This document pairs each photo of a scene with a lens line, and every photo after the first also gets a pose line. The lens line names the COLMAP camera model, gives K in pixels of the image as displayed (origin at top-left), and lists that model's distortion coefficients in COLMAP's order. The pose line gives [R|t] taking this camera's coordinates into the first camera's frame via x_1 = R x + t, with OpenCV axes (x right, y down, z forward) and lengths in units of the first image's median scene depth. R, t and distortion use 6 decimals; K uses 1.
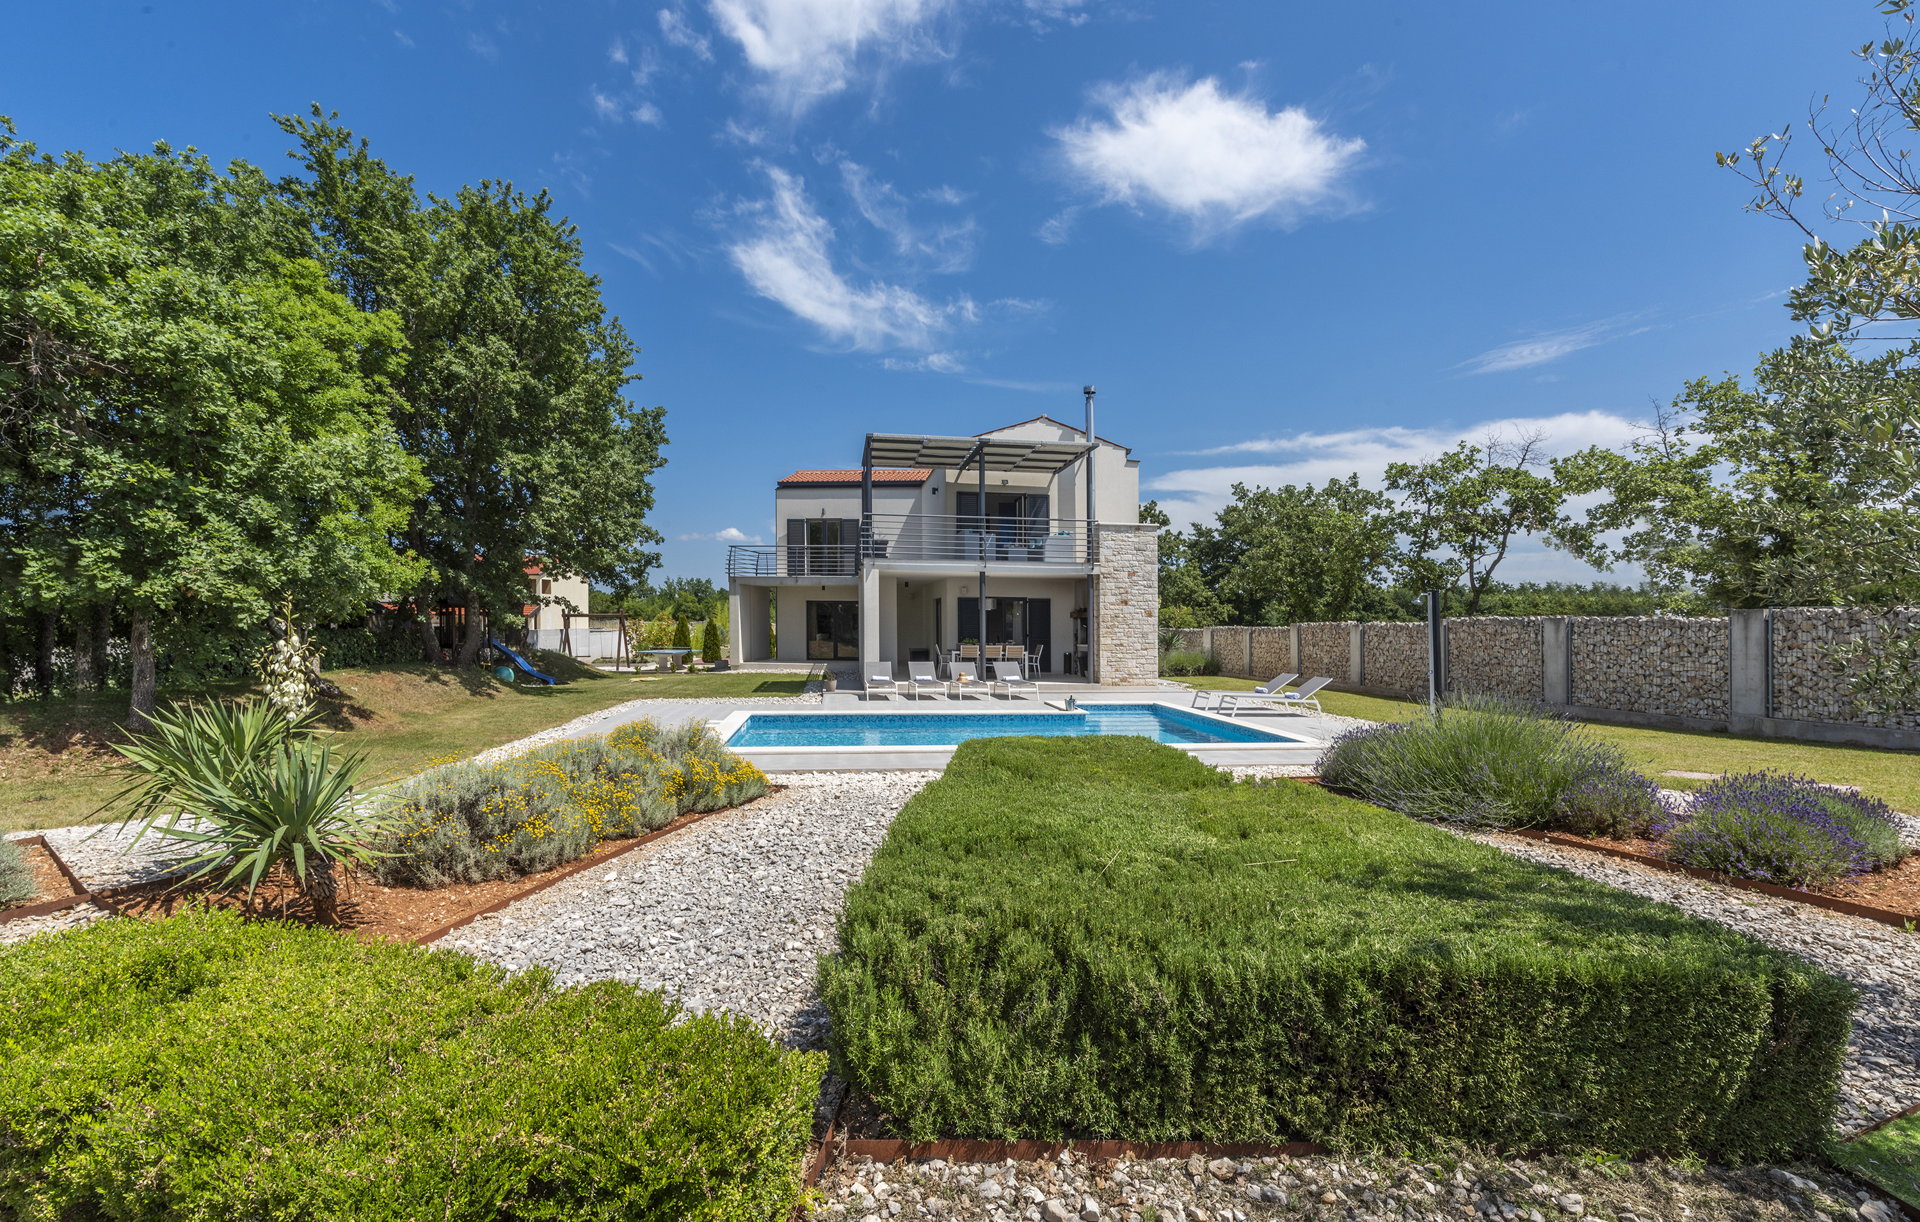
lens RADIAL K [[832.5, 0, 945.6], [0, 832.5, 652.7], [0, 0, 1]] dist [0.001730, -0.000542]
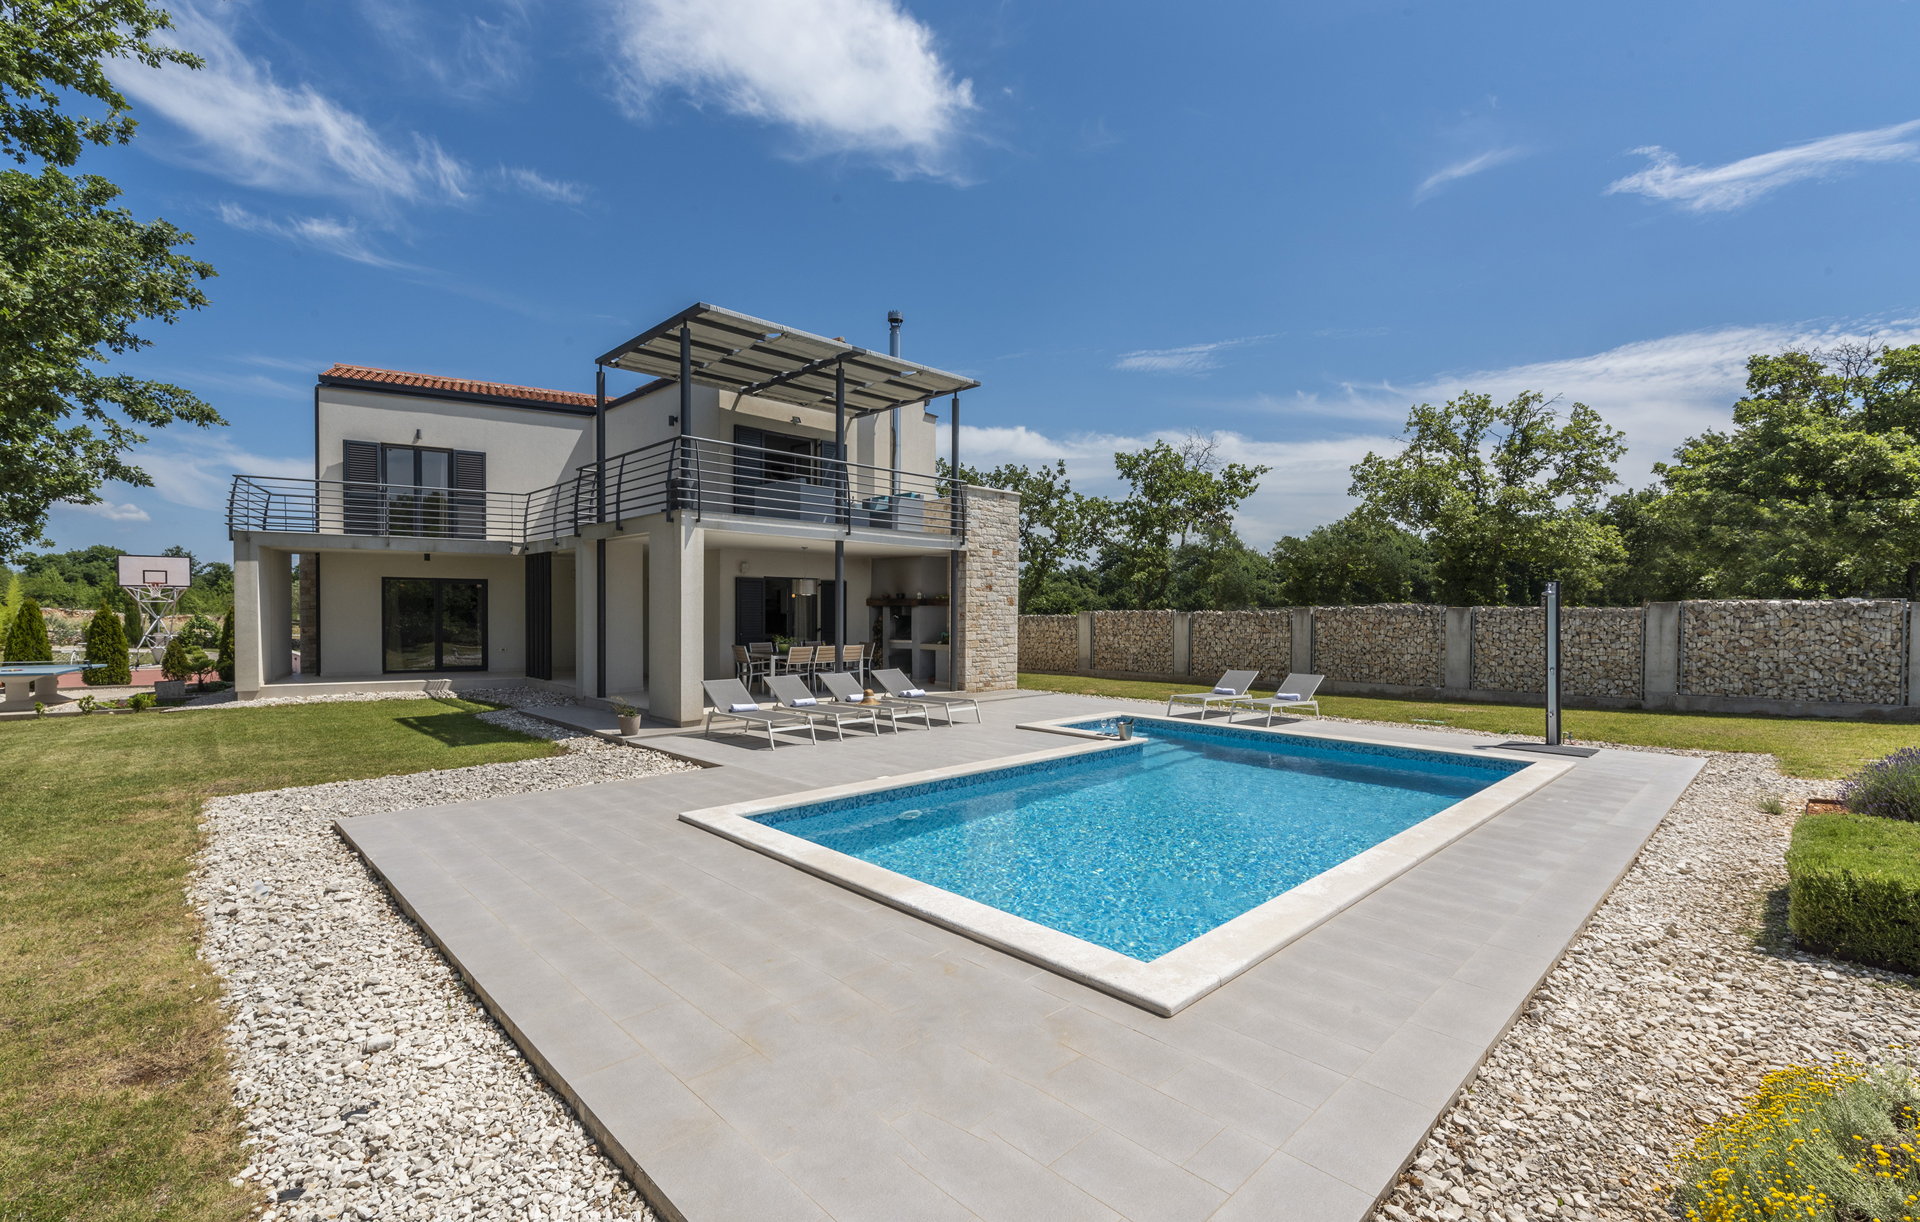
lens RADIAL K [[832.5, 0, 947.8], [0, 832.5, 605.6], [0, 0, 1]] dist [0.001730, -0.000542]
pose [[0.801500, -0.000486, 0.597995, -0.250278], [0.023163, 0.999274, -0.030234, -0.016766], [-0.597546, 0.038084, 0.800930, 0.332402]]
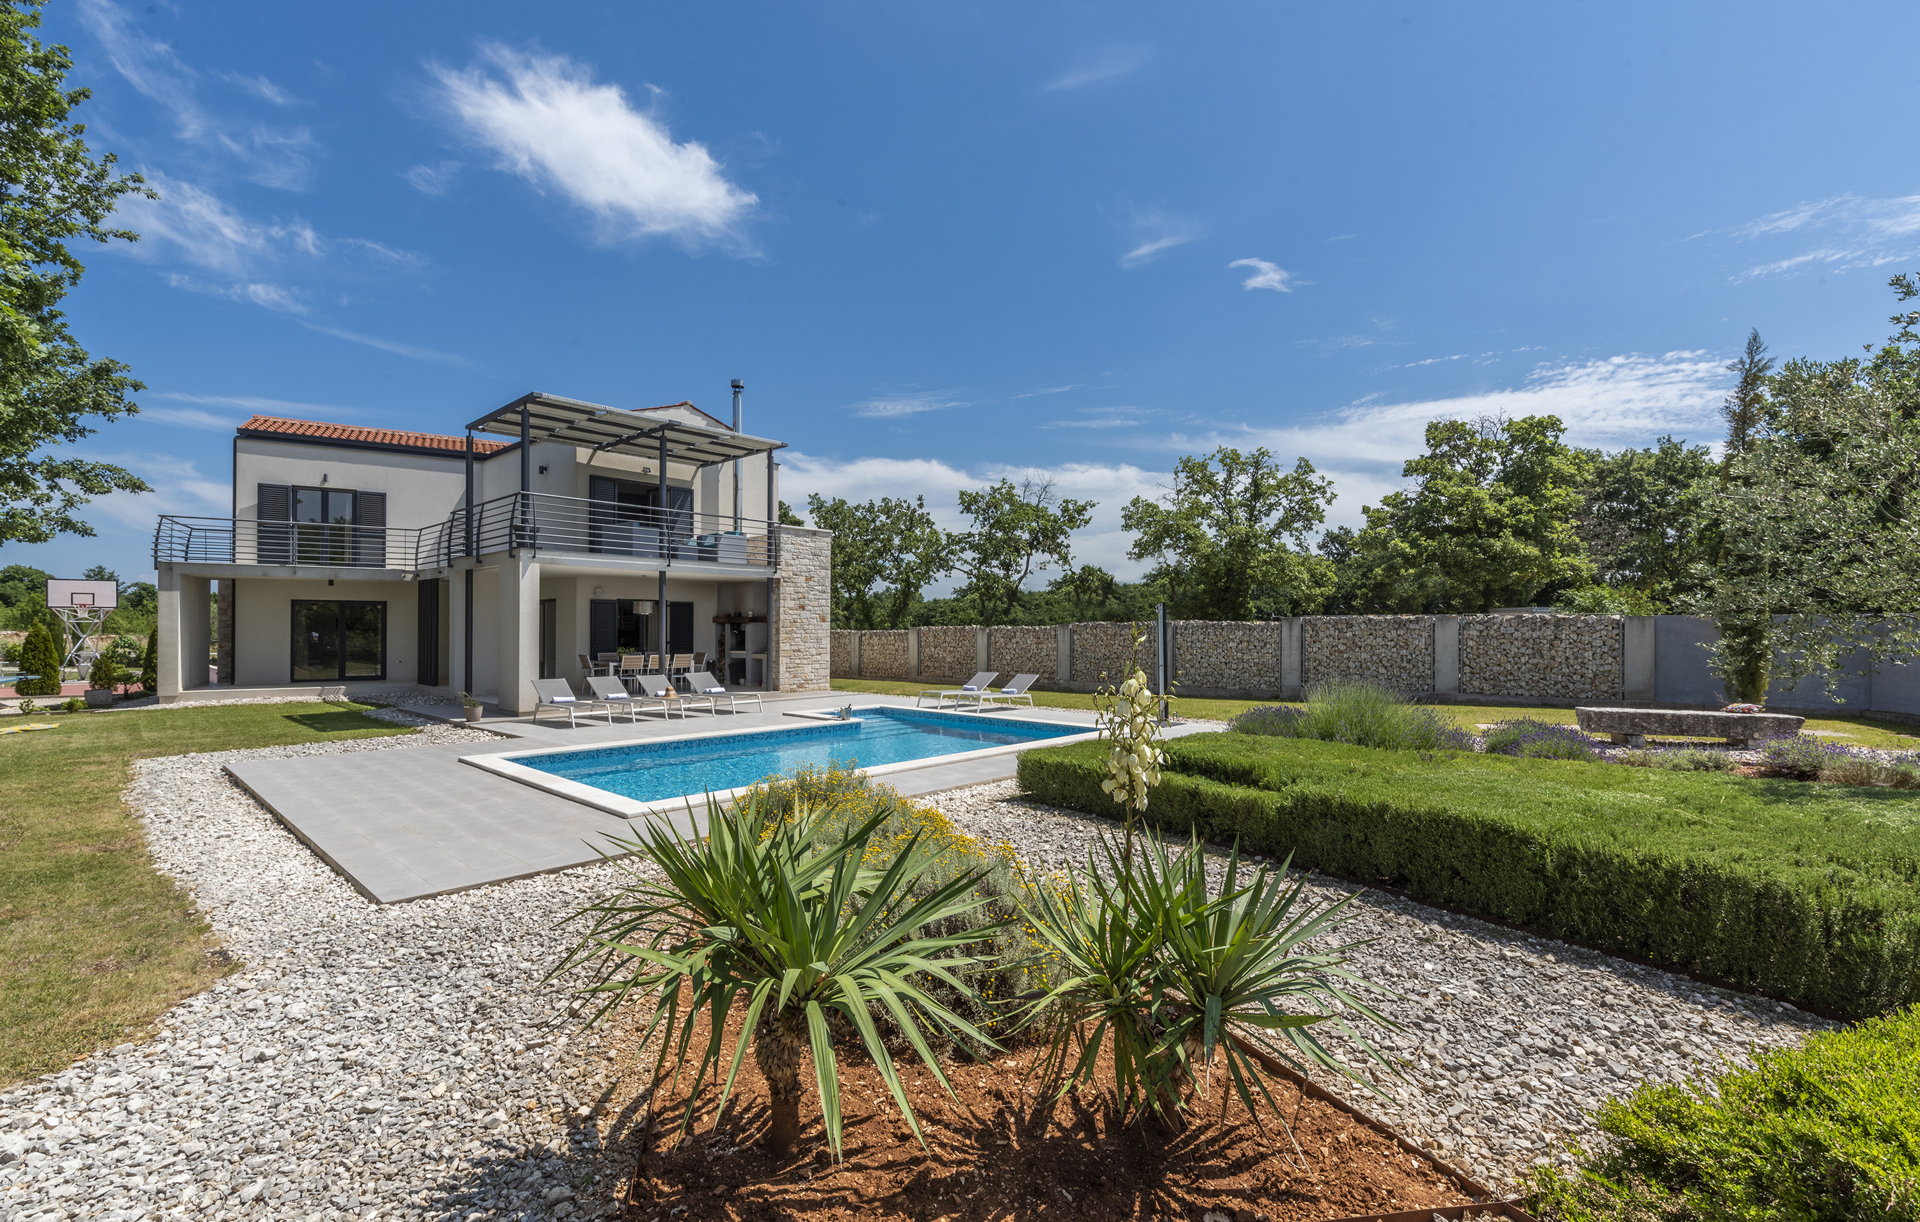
lens RADIAL K [[832.5, 0, 957.9], [0, 832.5, 606.4], [0, 0, 1]] dist [0.001730, -0.000542]
pose [[0.767312, 0.010142, 0.641194, -0.233692], [0.028602, 0.998339, -0.050020, -0.006032], [-0.640636, 0.056721, 0.765747, 0.112959]]
